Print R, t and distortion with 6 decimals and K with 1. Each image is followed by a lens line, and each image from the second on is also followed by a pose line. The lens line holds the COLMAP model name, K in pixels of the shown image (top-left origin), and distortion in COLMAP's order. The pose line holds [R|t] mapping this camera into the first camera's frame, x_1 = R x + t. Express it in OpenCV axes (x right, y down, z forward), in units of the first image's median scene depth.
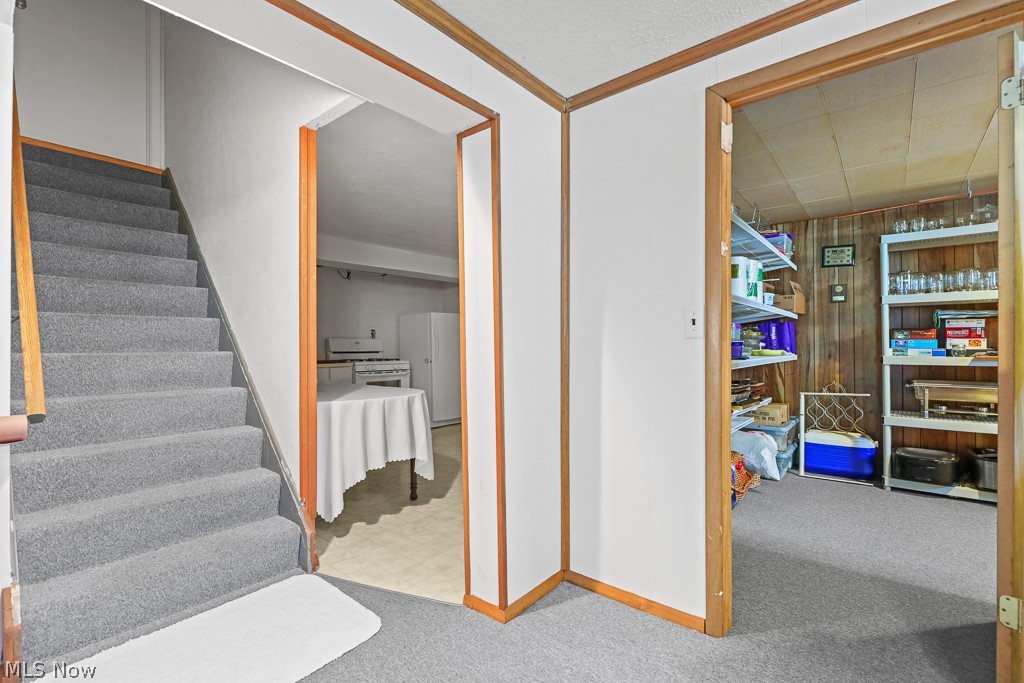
lens RADIAL K [[461.8, 0, 512.0], [0, 461.8, 341.5], [0, 0, 1]] dist [-0.001515, -0.000082]
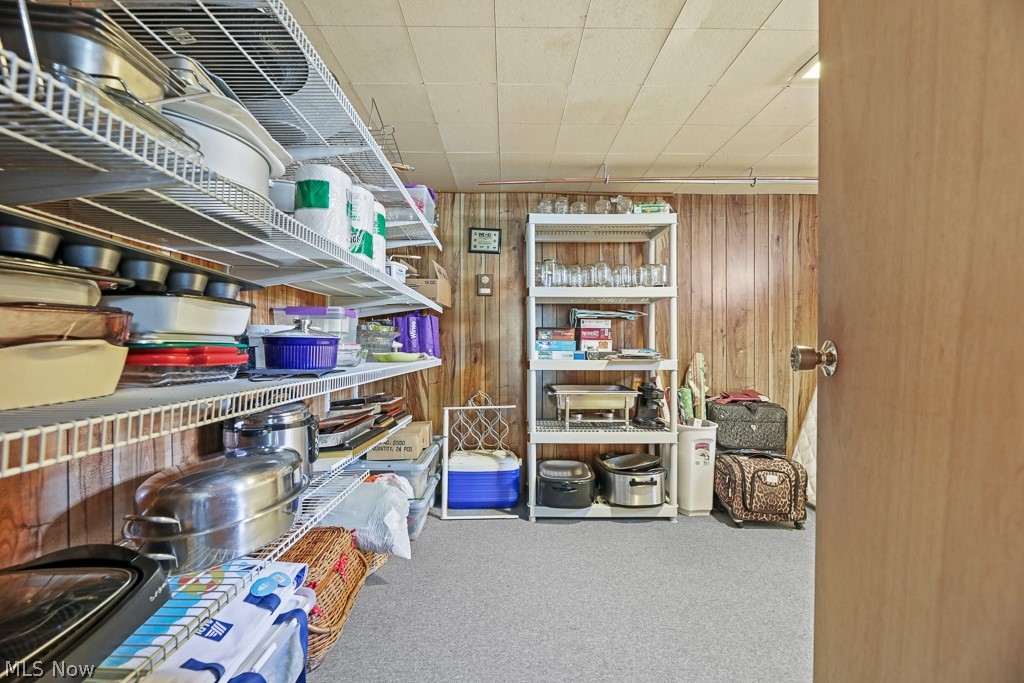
lens RADIAL K [[419.5, 0, 508.3], [0, 419.5, 346.3], [0, 0, 1]] dist [0.020743, -0.000590]
pose [[0.772205, 0.005309, 0.635351, 0.274816], [-0.009049, 0.999956, 0.002643, 0.005156], [-0.635309, -0.007790, 0.772219, 0.410846]]
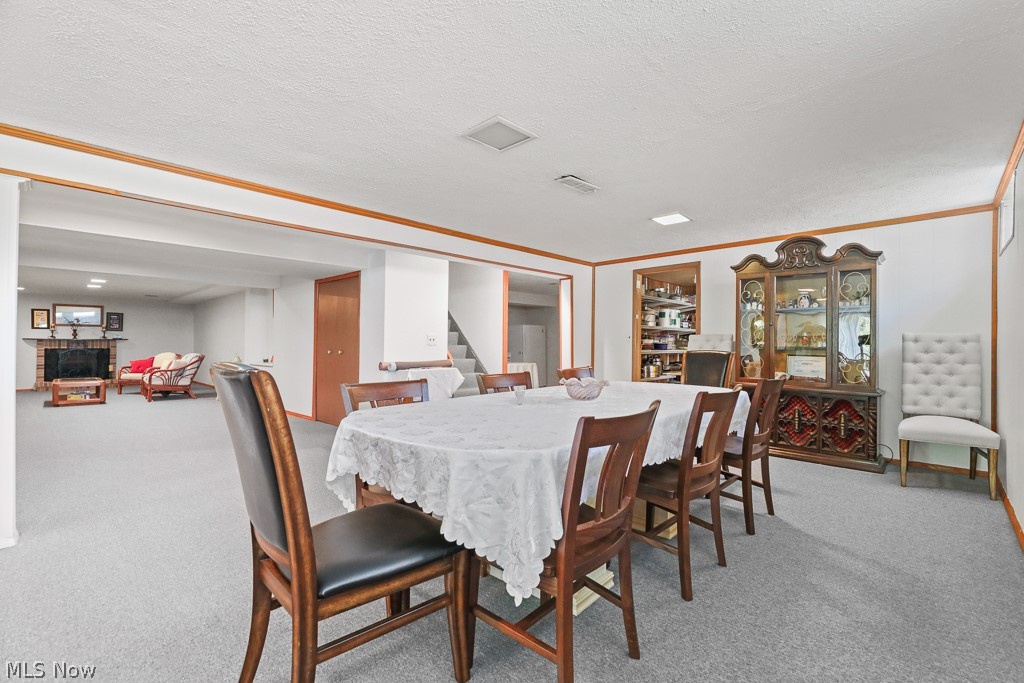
lens RADIAL K [[453.3, 0, 526.4], [0, 453.3, 342.2], [0, 0, 1]] dist [0.021469, -0.000323]
pose [[0.997001, 0.006914, -0.077079, -0.054096], [-0.006719, 0.999974, 0.002790, -0.004978], [0.077096, -0.002264, 0.997021, -1.178236]]
